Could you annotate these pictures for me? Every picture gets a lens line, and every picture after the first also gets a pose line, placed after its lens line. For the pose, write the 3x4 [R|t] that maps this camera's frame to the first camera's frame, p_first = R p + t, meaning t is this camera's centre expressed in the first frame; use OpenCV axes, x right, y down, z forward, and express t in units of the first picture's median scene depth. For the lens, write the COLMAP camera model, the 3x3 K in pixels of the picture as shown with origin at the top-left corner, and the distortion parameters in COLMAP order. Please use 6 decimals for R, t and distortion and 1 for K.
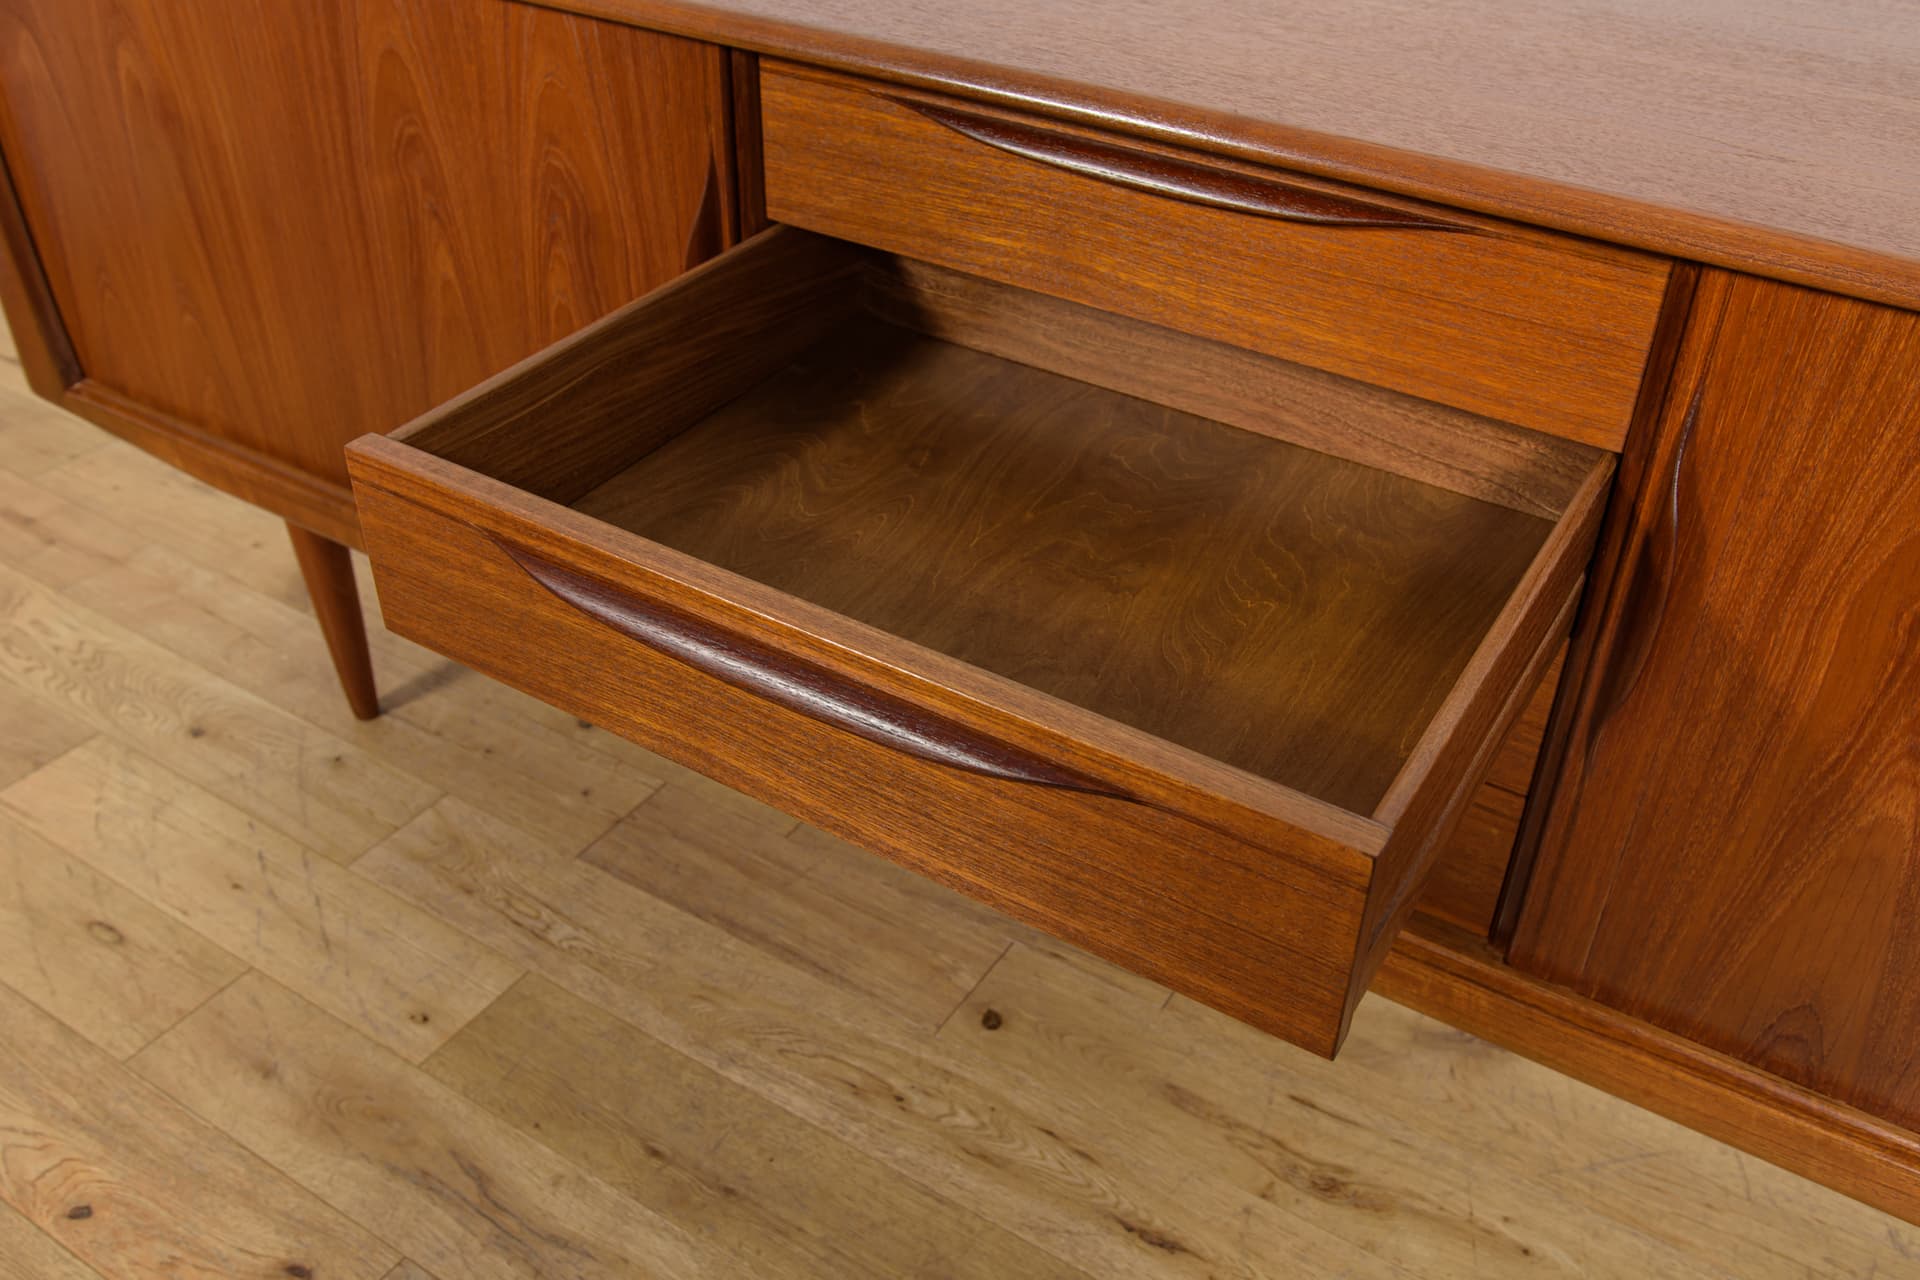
lens RADIAL K [[1682.6, 0, 975.5], [0, 1682.6, 640.6], [0, 0, 1]] dist [-0.065061, 0.076219]
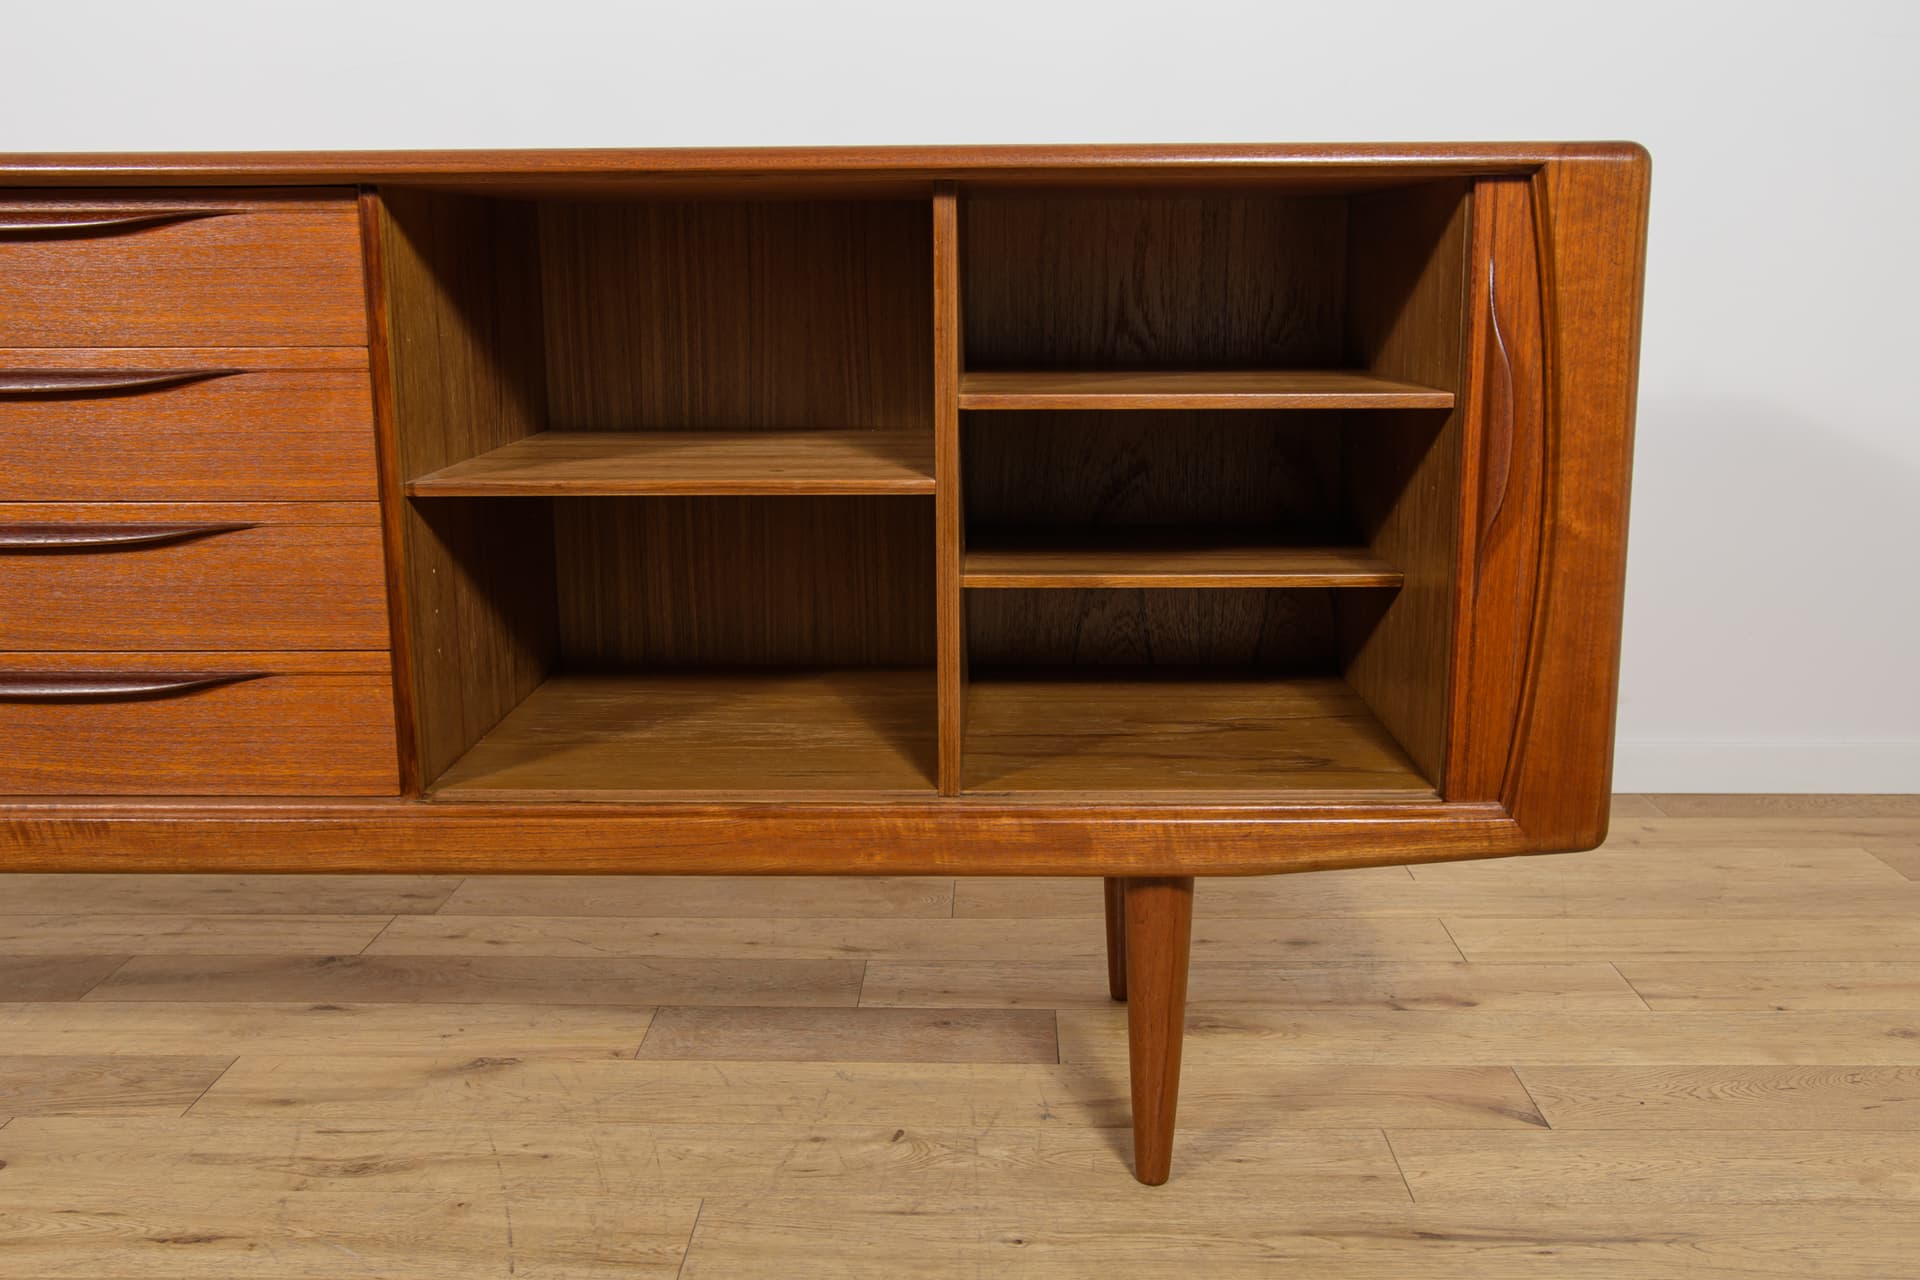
lens RADIAL K [[1839.3, 0, 956.6], [0, 1839.3, 635.9], [0, 0, 1]] dist [-0.044574, 0.083360]
pose [[0.858840, -0.131295, 0.495132, 0.003916], [0.316756, 0.895757, -0.311906, 0.530823], [-0.402566, 0.424713, 0.810900, -0.264686]]
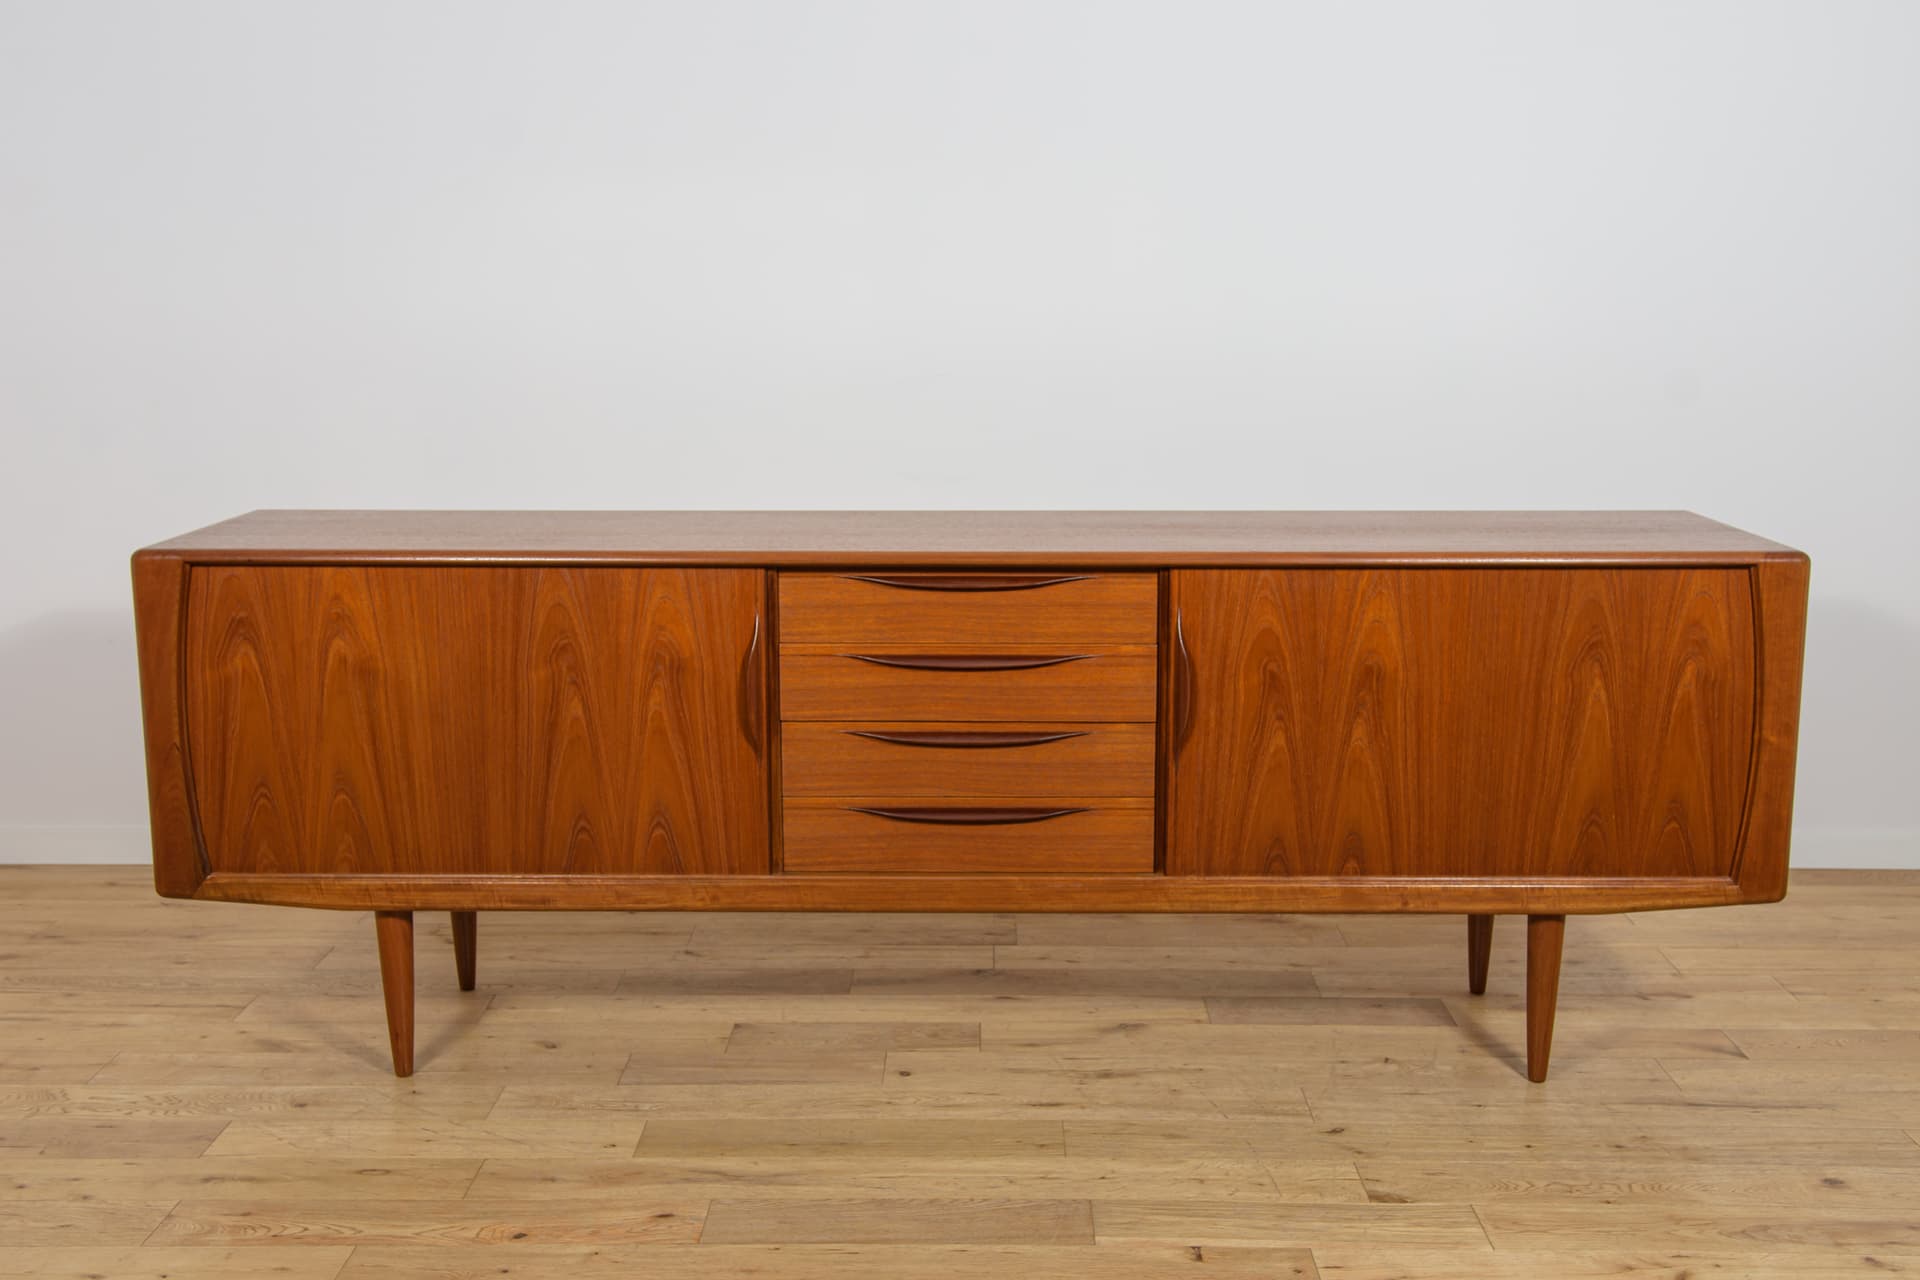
lens RADIAL K [[2049.8, 0, 962.4], [0, 2049.8, 639.9], [0, 0, 1]] dist [-0.004863, 0.115413]
pose [[0.854125, -0.119932, 0.506051, -1.147402], [0.317797, 0.890604, -0.325316, 0.630414], [-0.411675, 0.438682, 0.798800, -1.142408]]
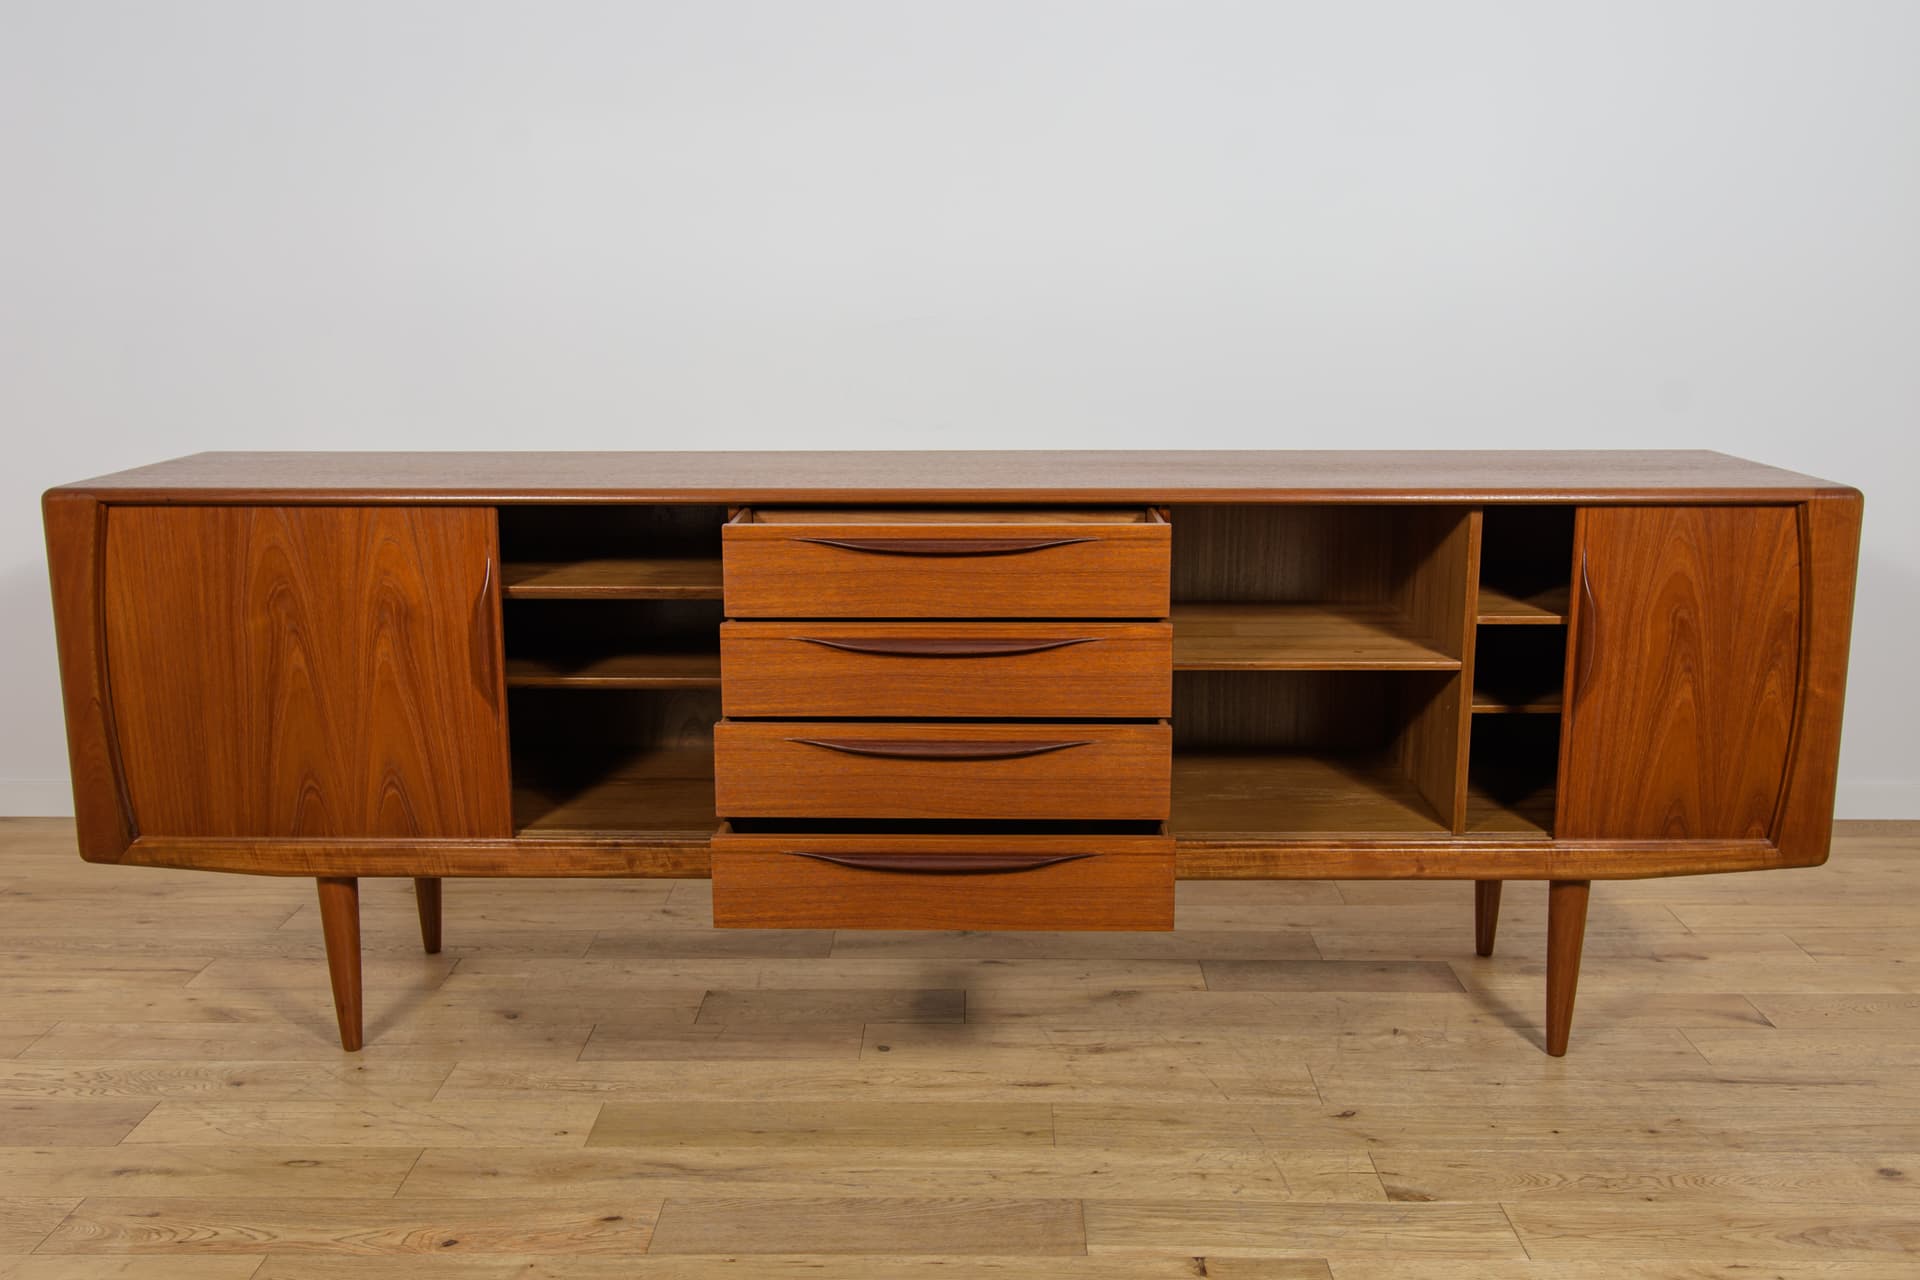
lens RADIAL K [[1814.9, 0, 962.8], [0, 1814.9, 639.8], [0, 0, 1]] dist [-0.033868, 0.080575]
pose [[0.854820, -0.132265, 0.501786, -0.903247], [0.318394, 0.897247, -0.305898, 0.507726], [-0.409766, 0.421253, 0.809097, -0.791018]]
